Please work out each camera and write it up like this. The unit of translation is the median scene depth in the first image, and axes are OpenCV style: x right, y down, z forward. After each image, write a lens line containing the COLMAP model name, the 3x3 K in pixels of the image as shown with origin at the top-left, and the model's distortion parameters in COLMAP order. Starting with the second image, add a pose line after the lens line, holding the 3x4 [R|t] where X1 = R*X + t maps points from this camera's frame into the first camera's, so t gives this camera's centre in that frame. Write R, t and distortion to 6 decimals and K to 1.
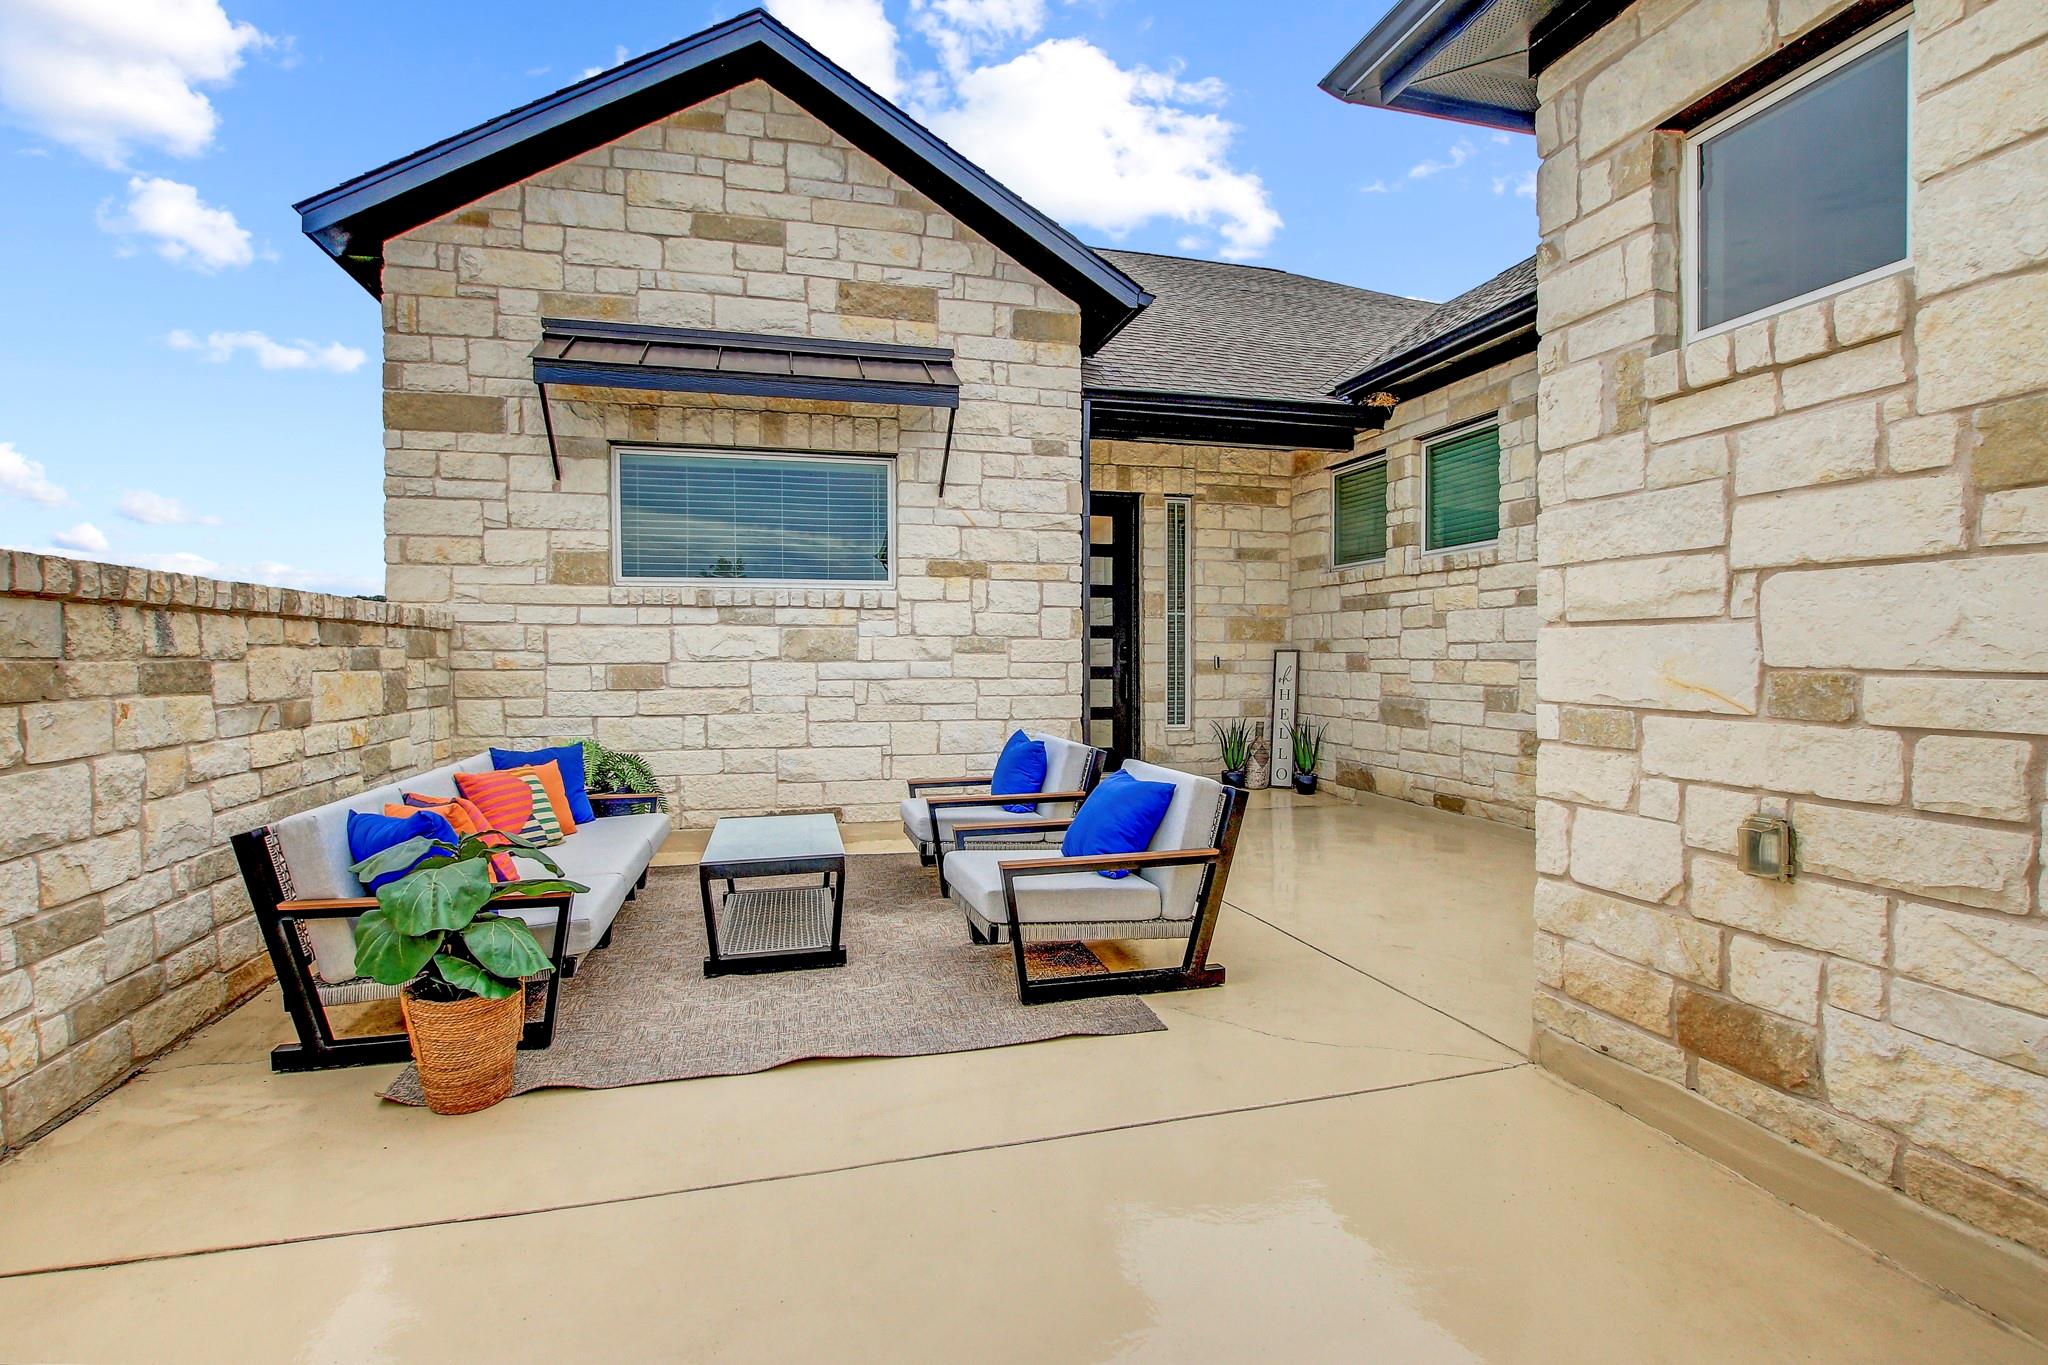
lens RADIAL K [[953.6, 0, 1014.0], [0, 953.6, 682.3], [0, 0, 1]] dist [-0.014029, 0.000281]
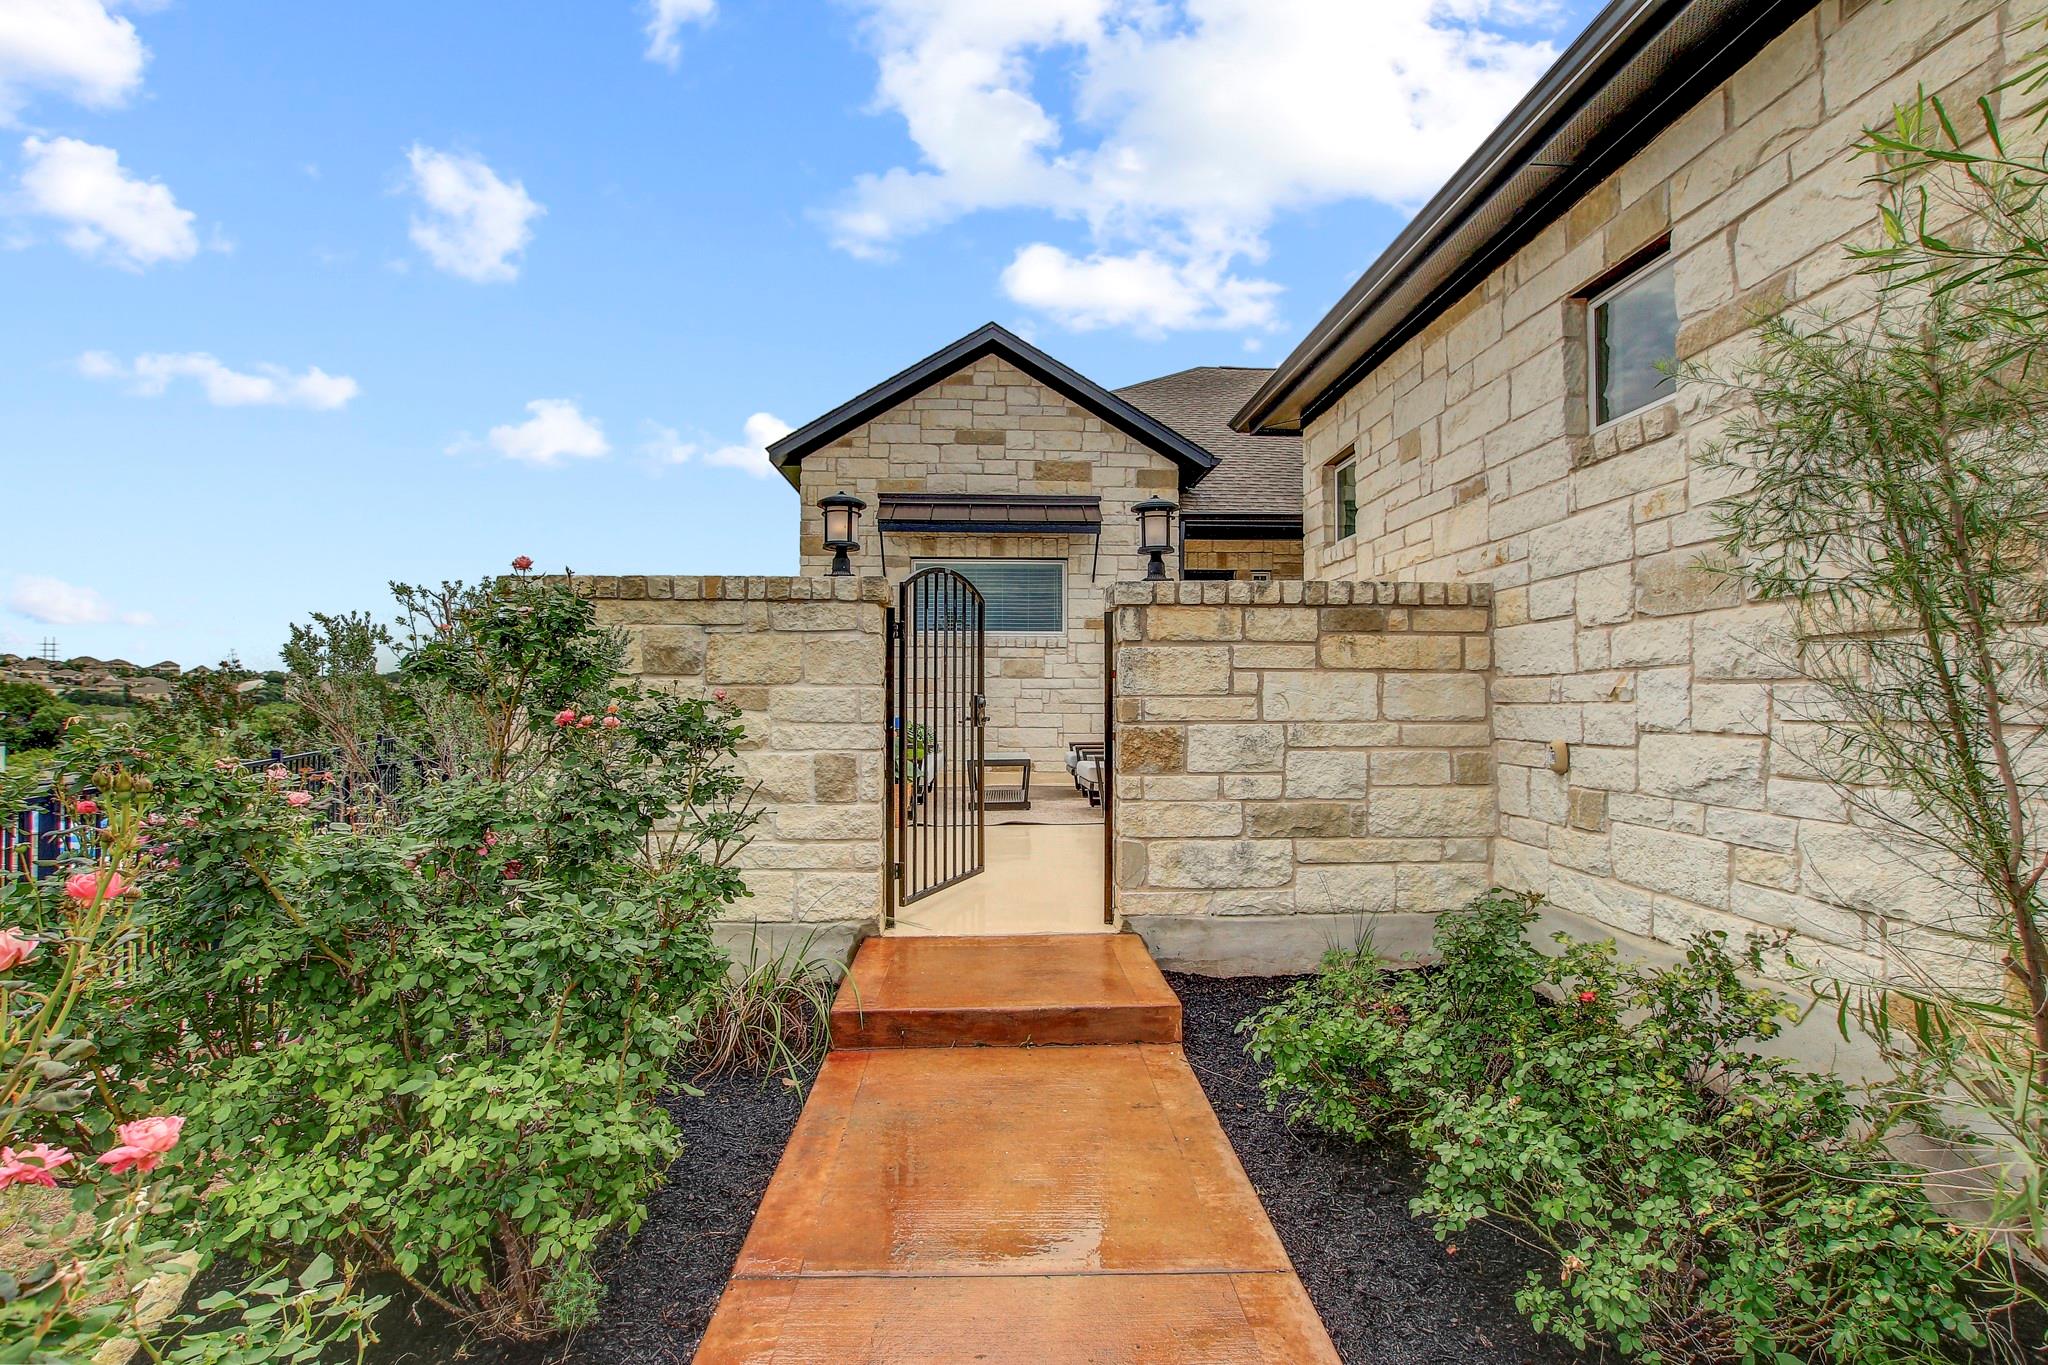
lens RADIAL K [[953.6, 0, 1014.0], [0, 953.6, 682.3], [0, 0, 1]] dist [-0.014029, 0.000281]
pose [[0.978074, -0.002050, -0.208249, 0.148544], [-0.008475, 0.998731, -0.049635, 0.075220], [0.208087, 0.050312, 0.976816, -0.731349]]
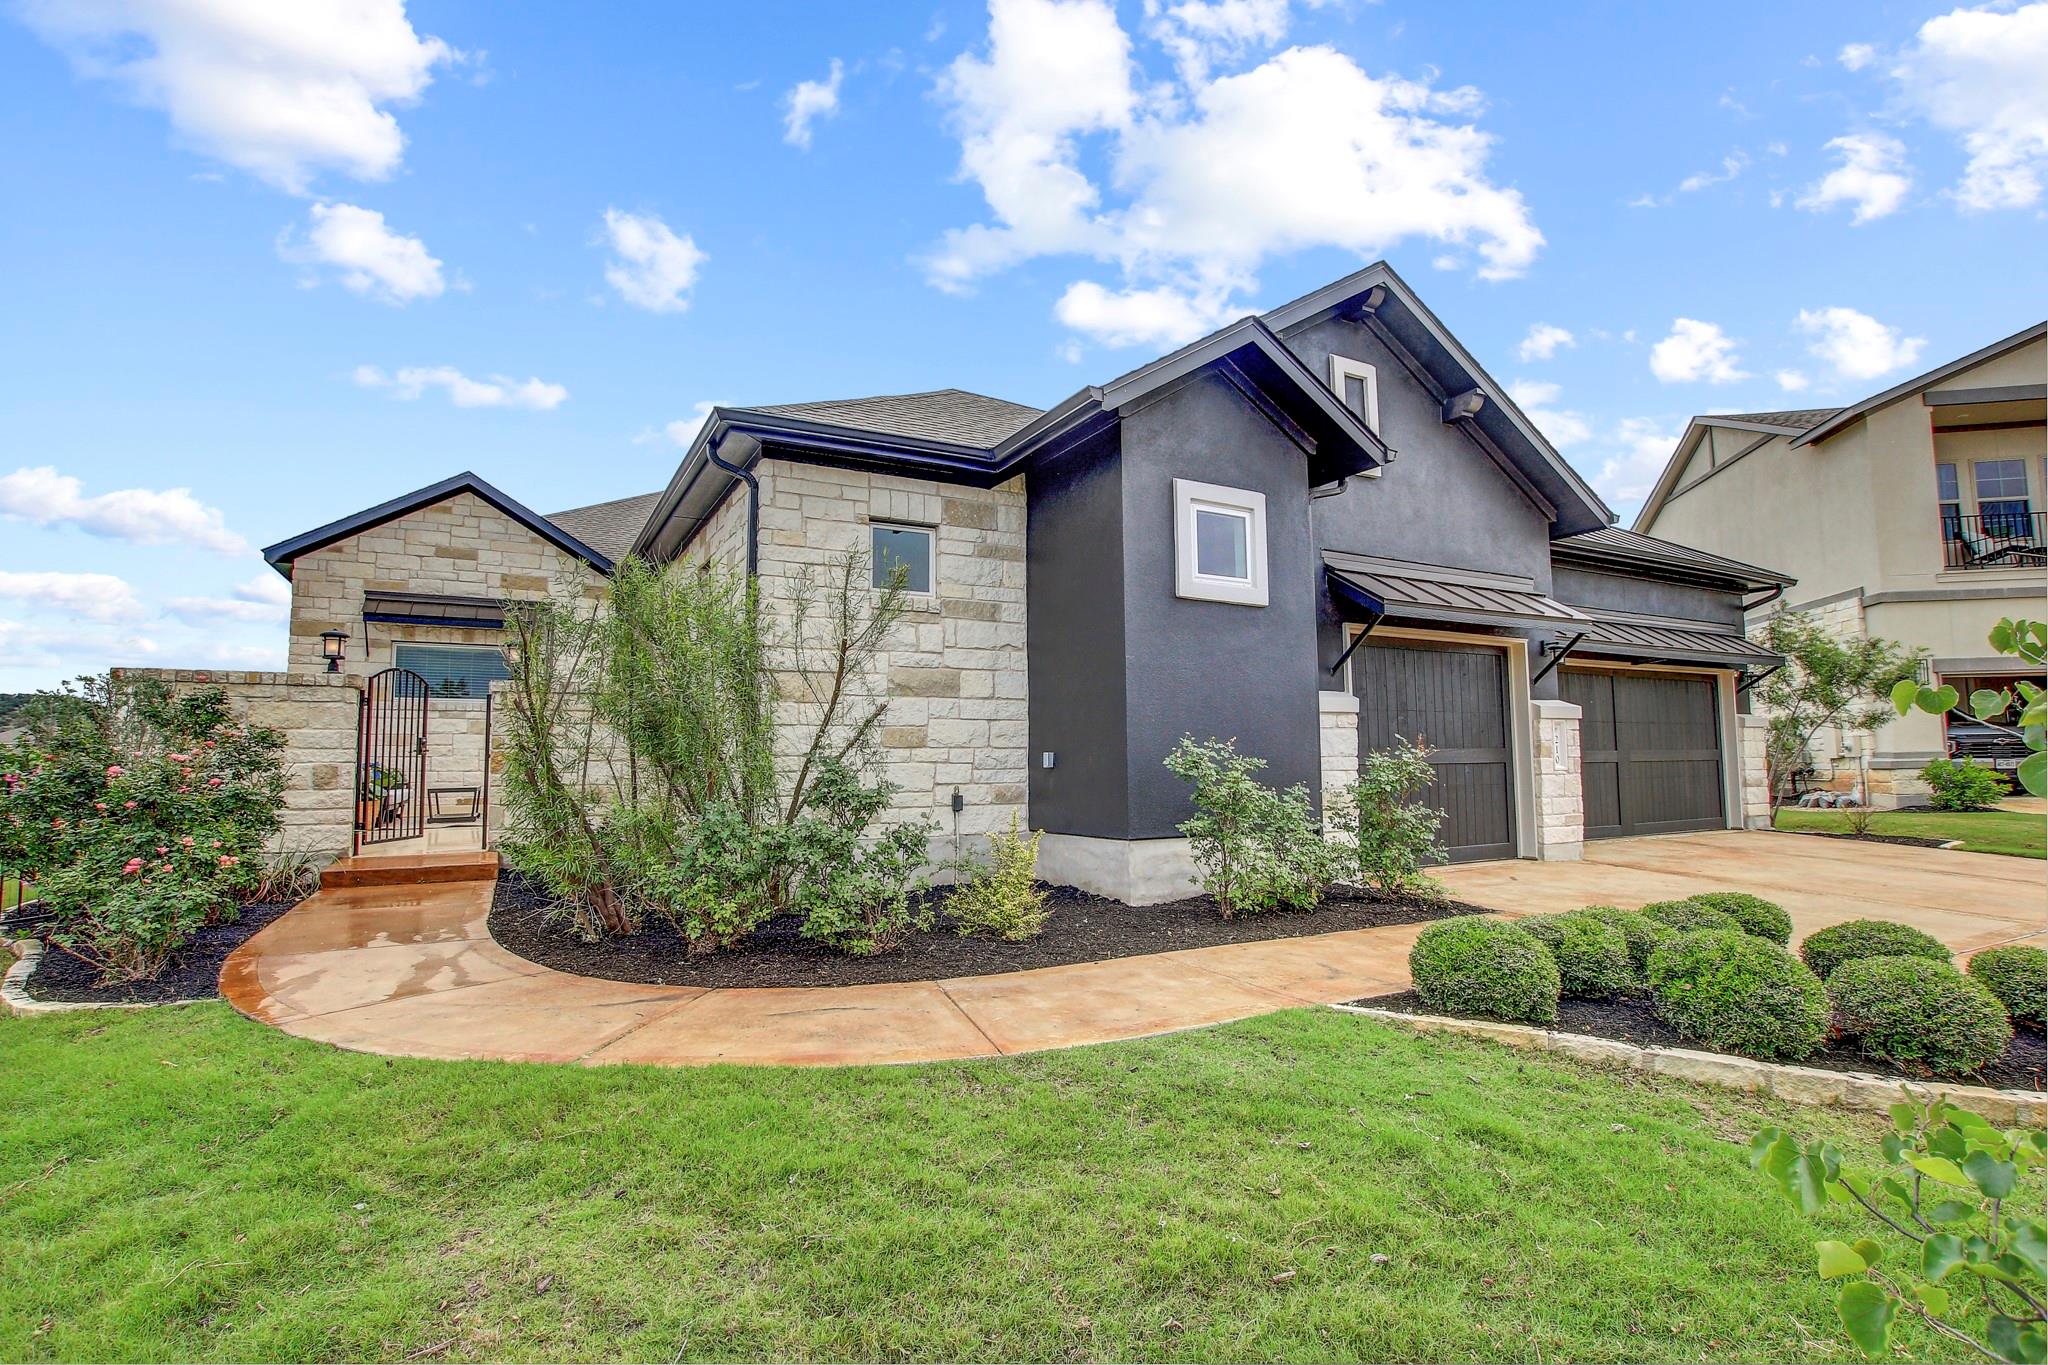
lens RADIAL K [[953.6, 0, 1014.0], [0, 953.6, 682.3], [0, 0, 1]] dist [-0.014029, 0.000281]
pose [[0.969608, 0.009415, 0.244481, 0.501904], [0.019339, 0.993183, -0.114947, 0.153518], [-0.243897, 0.116182, 0.962817, -1.642775]]
